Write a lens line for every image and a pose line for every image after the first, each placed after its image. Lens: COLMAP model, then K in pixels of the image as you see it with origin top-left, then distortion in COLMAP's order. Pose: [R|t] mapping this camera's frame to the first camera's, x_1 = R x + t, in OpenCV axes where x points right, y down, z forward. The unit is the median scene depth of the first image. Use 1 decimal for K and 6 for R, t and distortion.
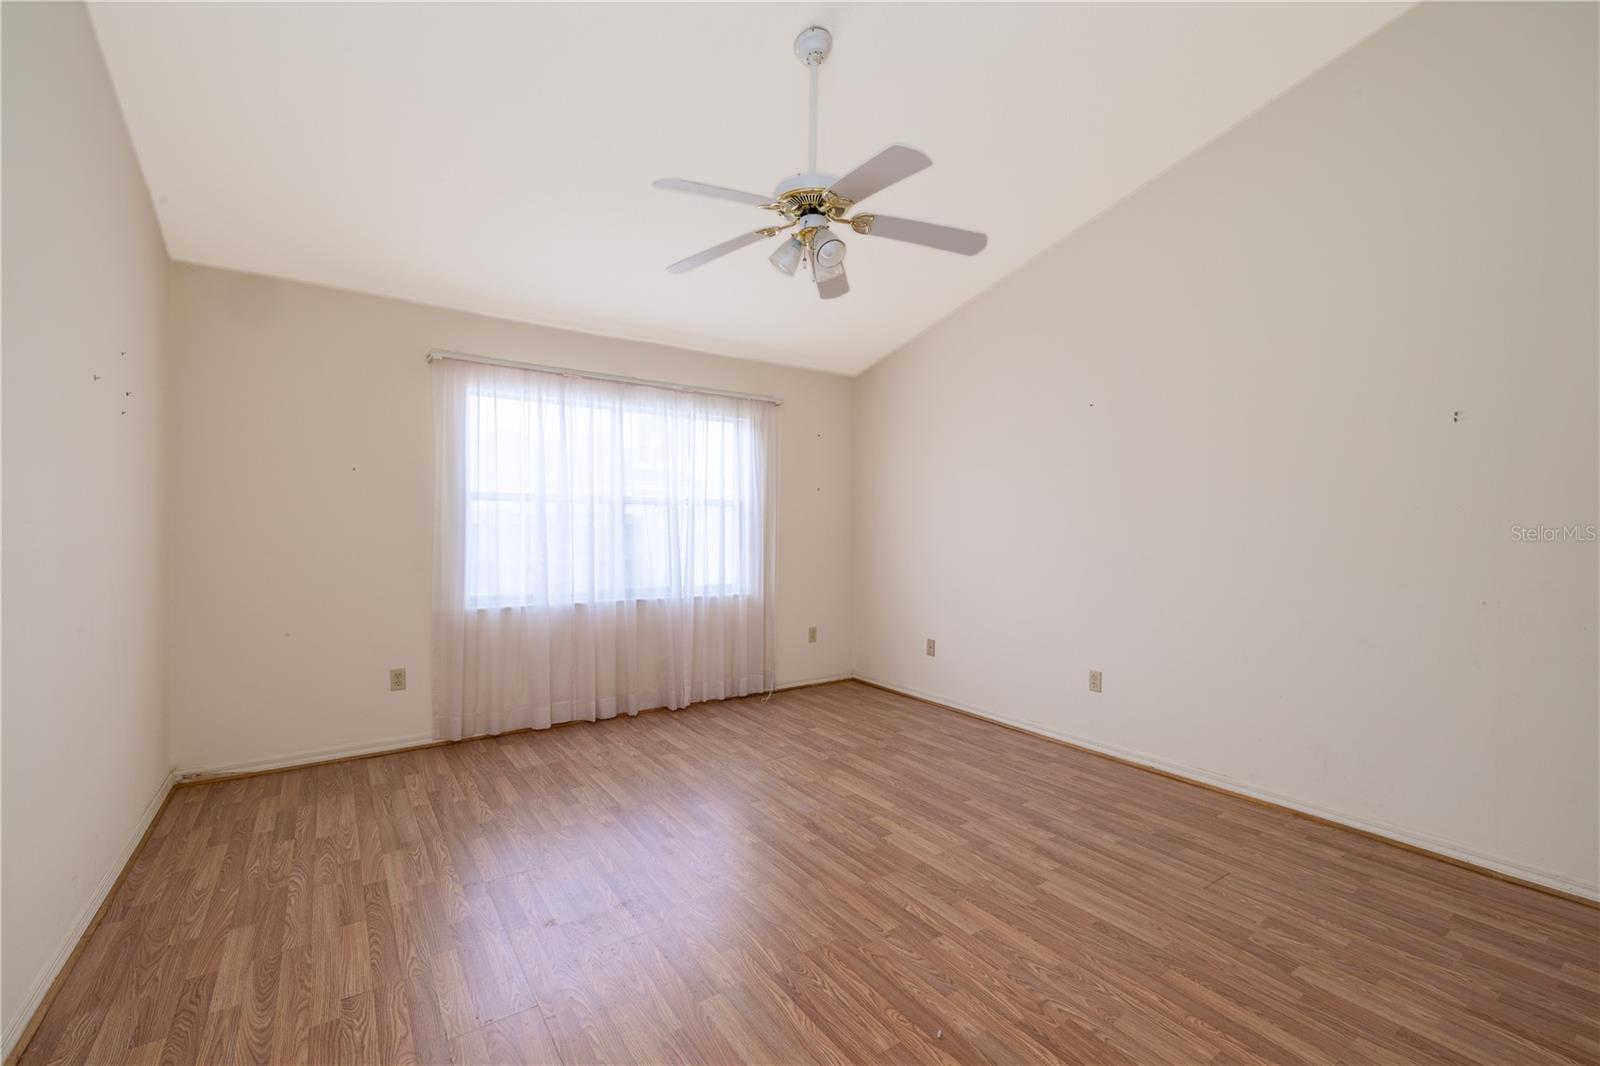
lens RADIAL K [[666.0, 0, 799.9], [0, 666.0, 540.4], [0, 0, 1]] dist [0.000120, 0.000070]
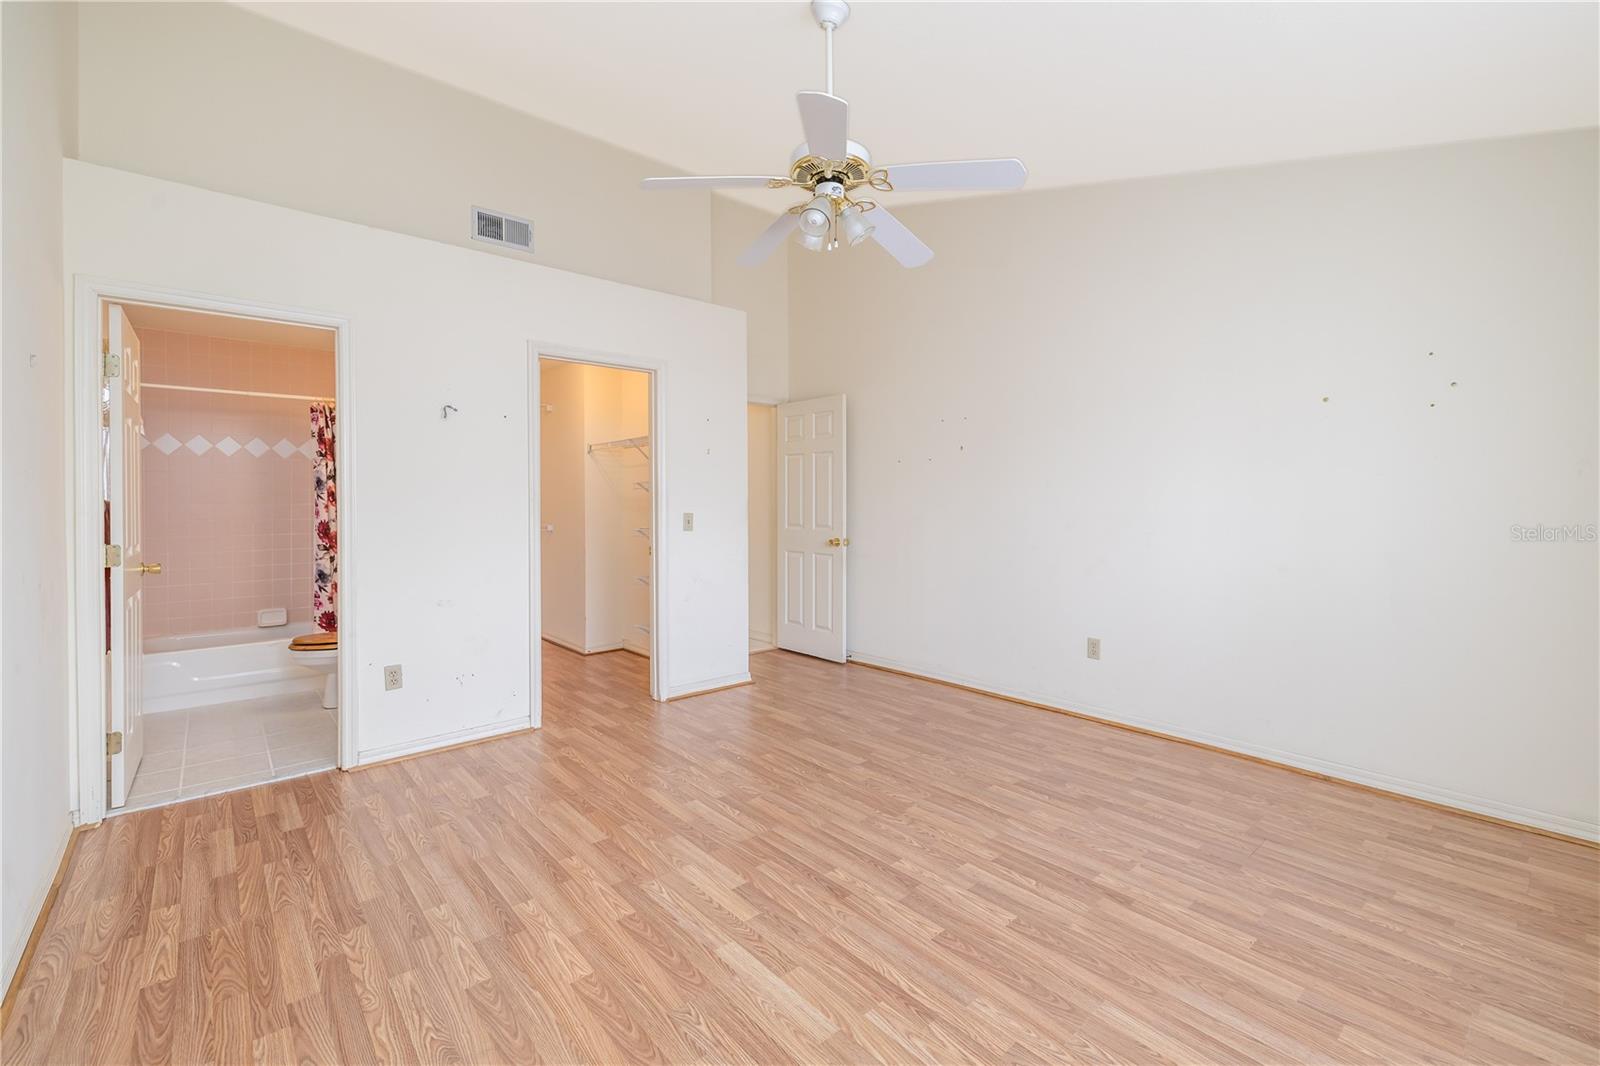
lens RADIAL K [[677.8, 0, 801.1], [0, 677.8, 528.8], [0, 0, 1]] dist [0.000352, 0.000050]
pose [[-0.994011, -0.002398, -0.109253, 0.154020], [-0.008726, 0.998308, 0.057484, -0.028366], [0.108930, 0.058093, -0.992350, 1.849538]]
